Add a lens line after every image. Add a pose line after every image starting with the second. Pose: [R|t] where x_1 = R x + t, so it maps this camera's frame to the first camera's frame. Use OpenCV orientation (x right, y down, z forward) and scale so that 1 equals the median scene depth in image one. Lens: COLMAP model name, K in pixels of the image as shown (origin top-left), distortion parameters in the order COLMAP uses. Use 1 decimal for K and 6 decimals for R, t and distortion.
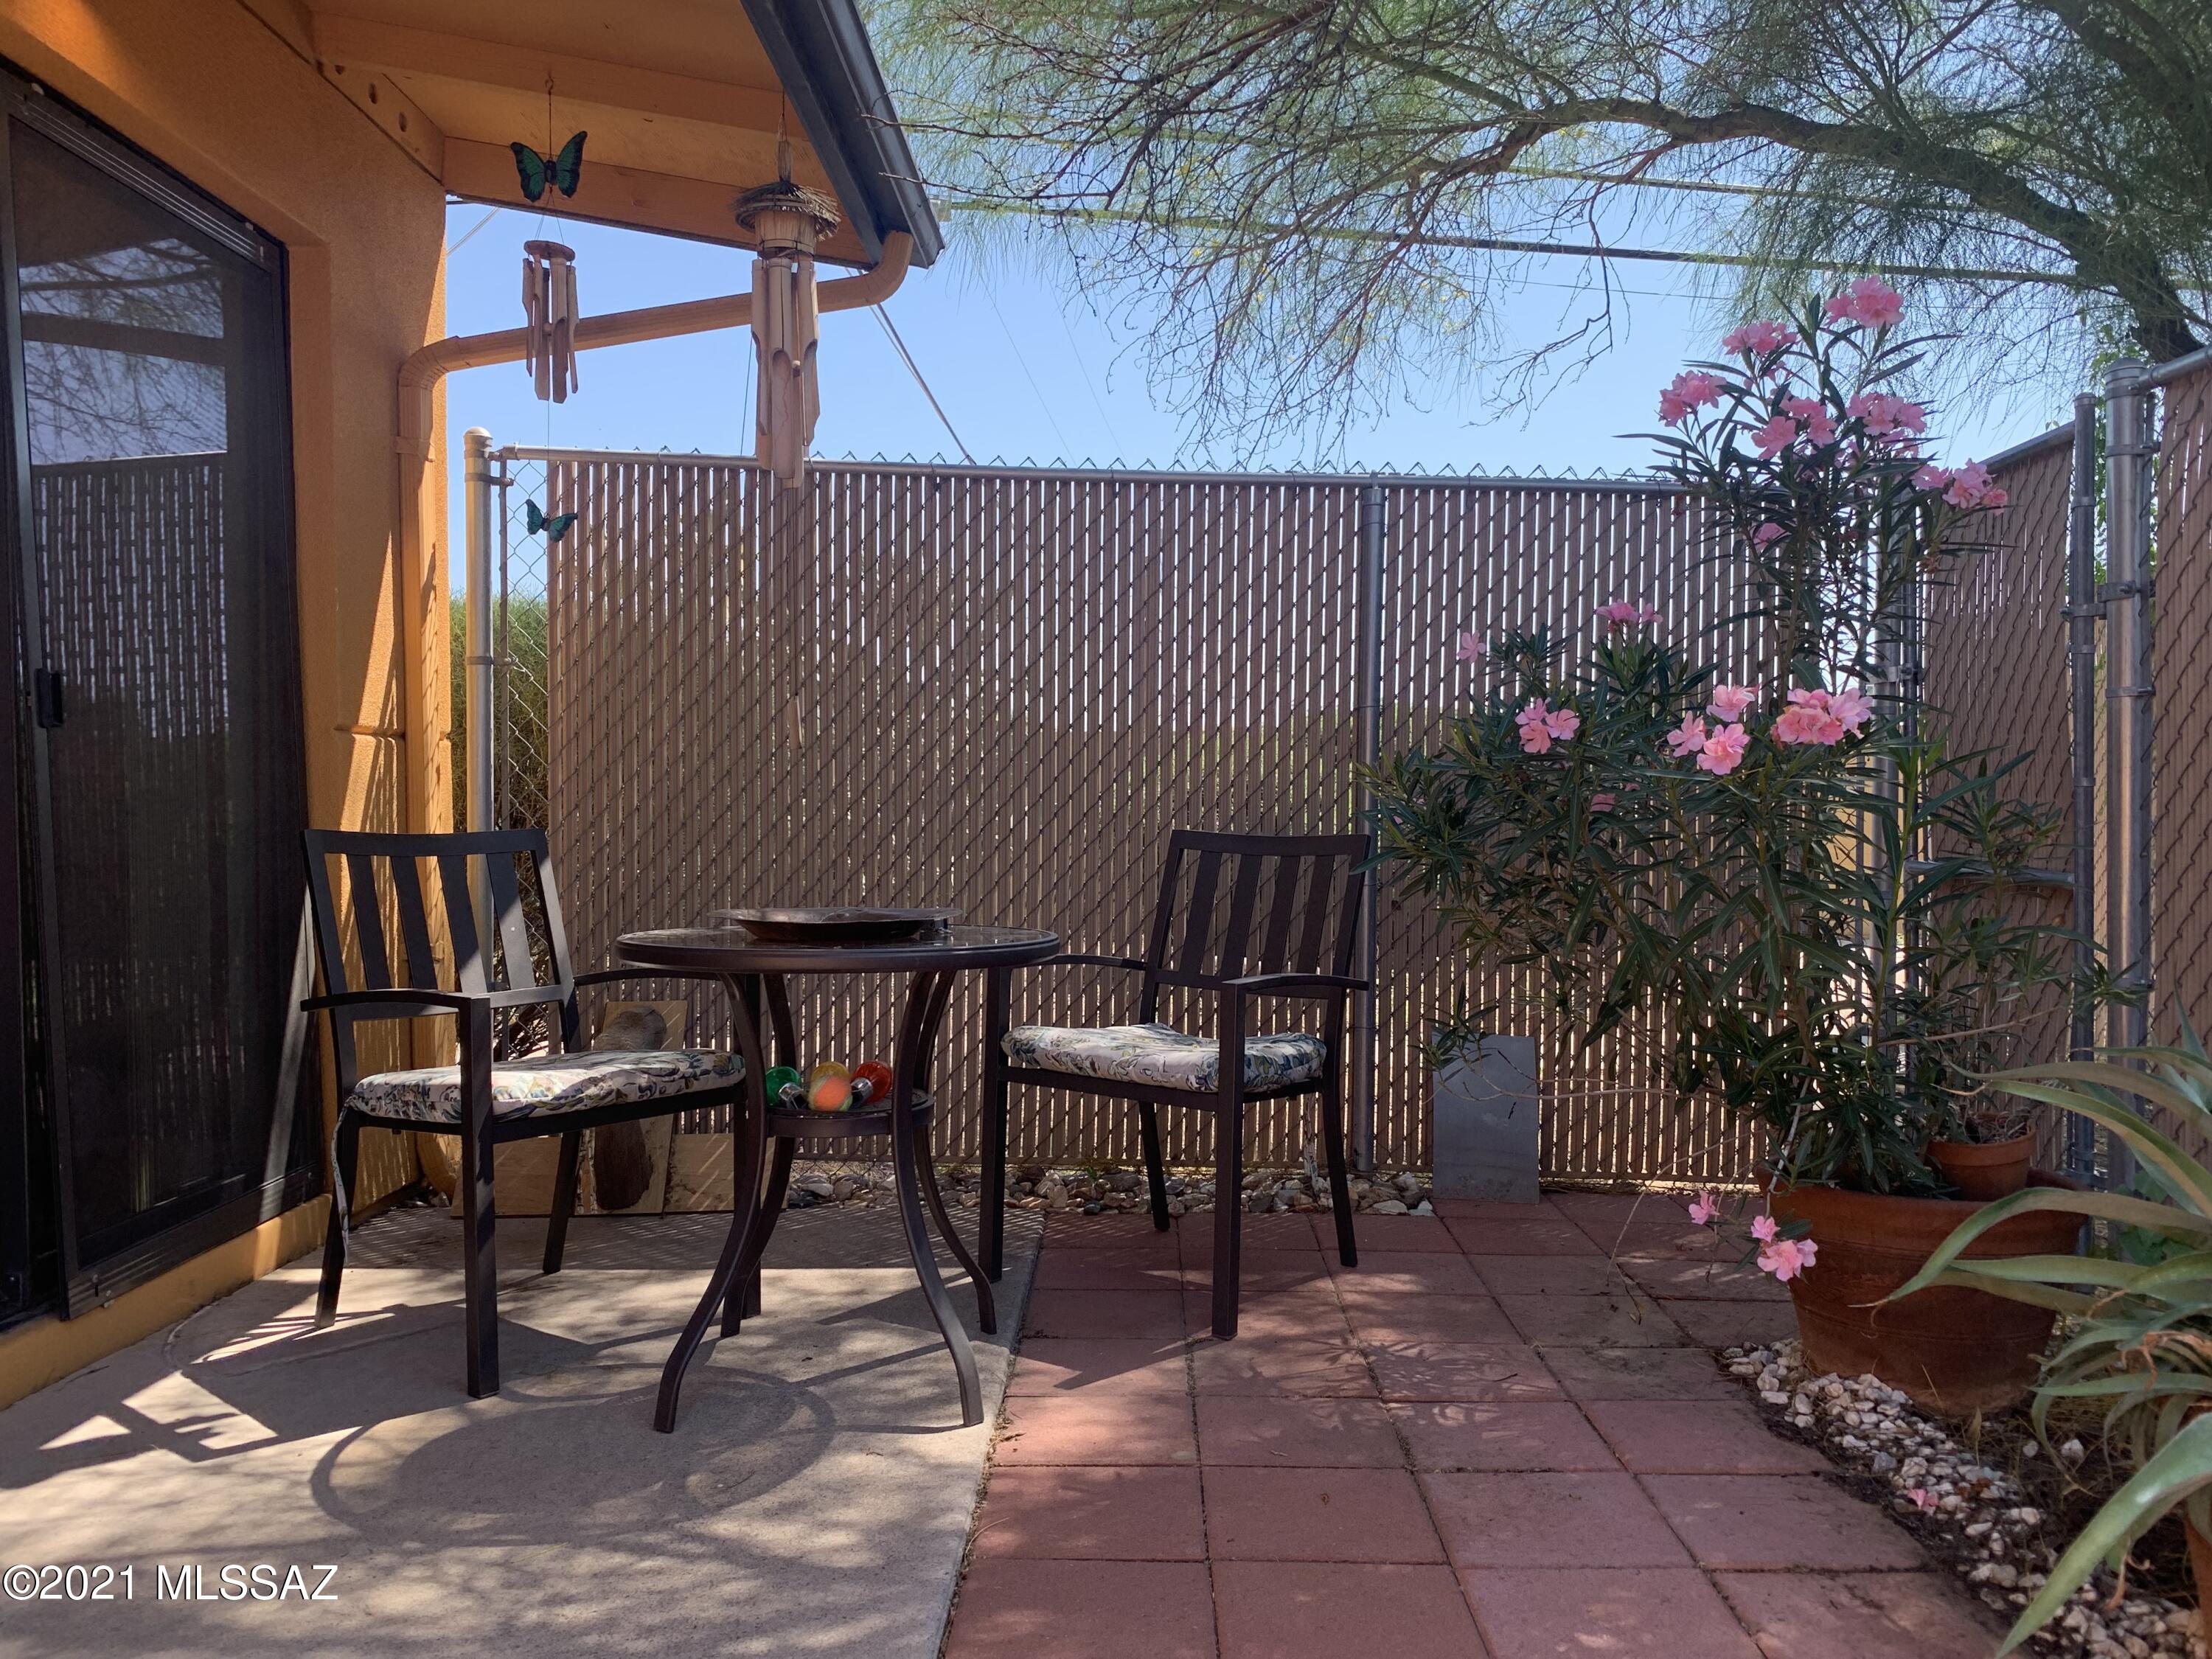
lens RADIAL K [[1699.9, 0, 1141.6], [0, 1699.9, 865.0], [0, 0, 1]] dist [0.041792, -0.043475]
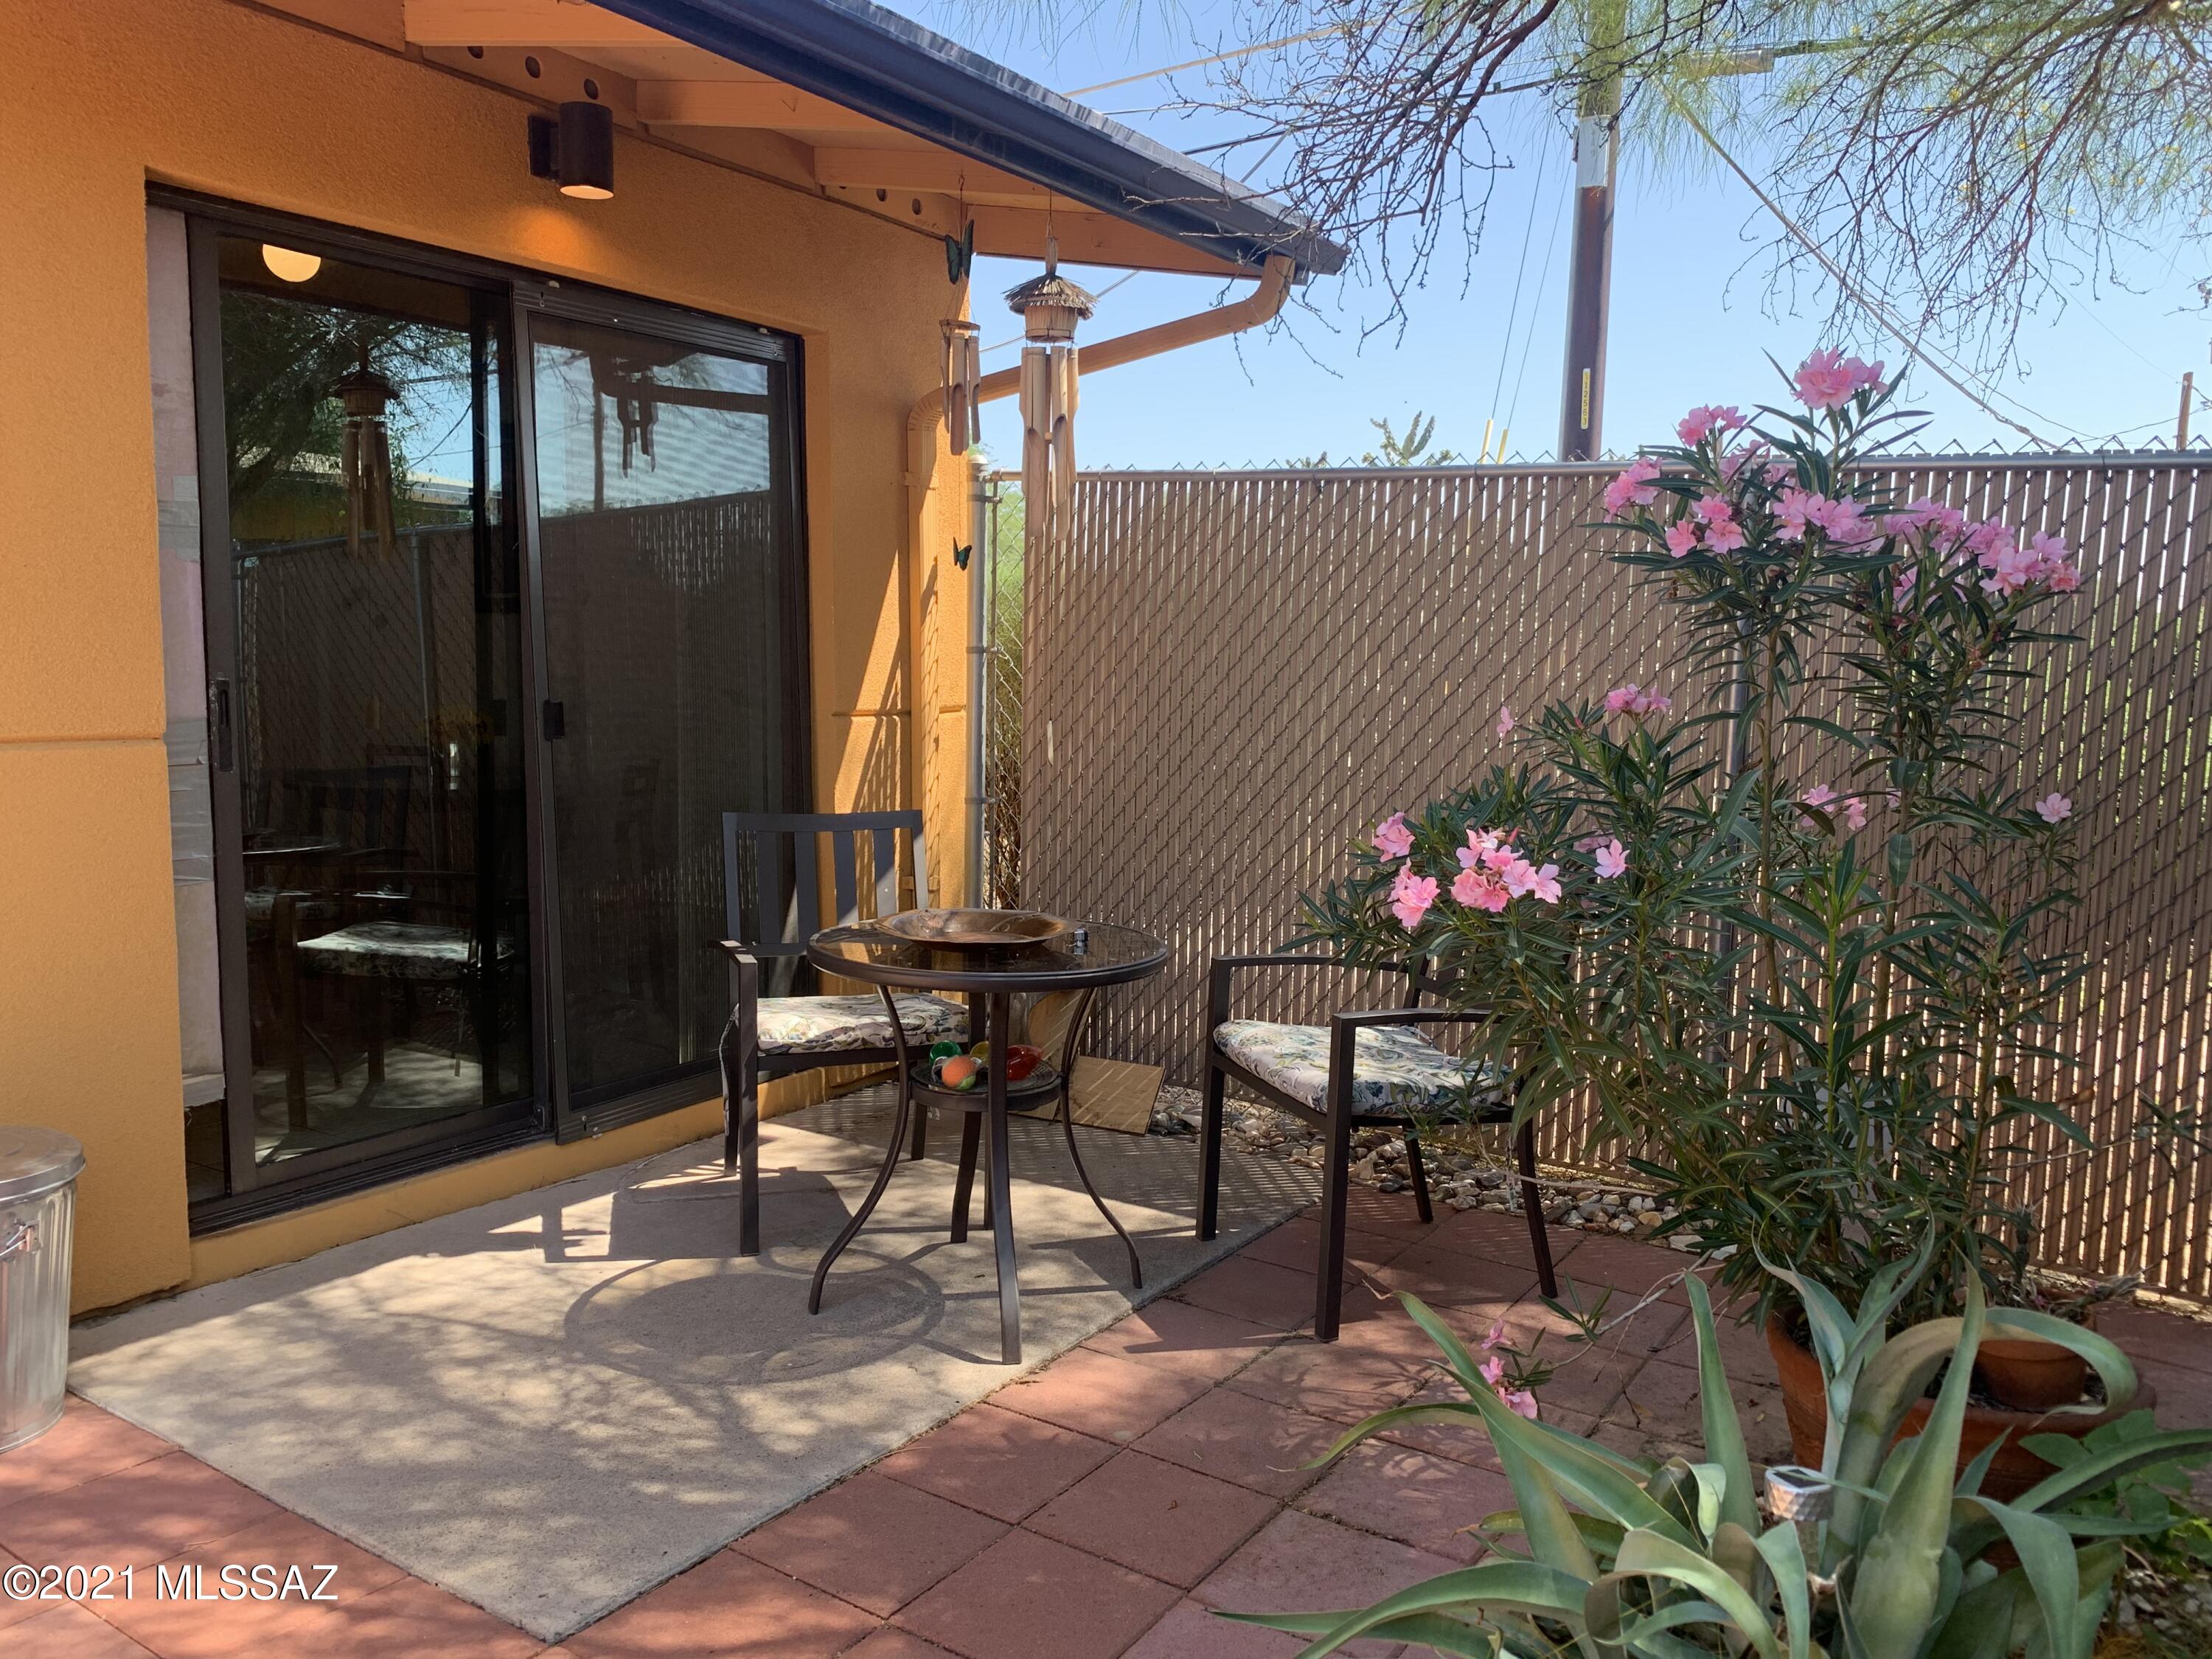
lens RADIAL K [[1699.9, 0, 1106.3], [0, 1699.9, 829.0], [0, 0, 1]] dist [0.041792, -0.043475]
pose [[0.838020, 0.069797, -0.541157, 0.531723], [-0.034014, 0.996538, 0.075858, -0.129361], [0.544578, -0.045163, 0.837493, 0.042840]]
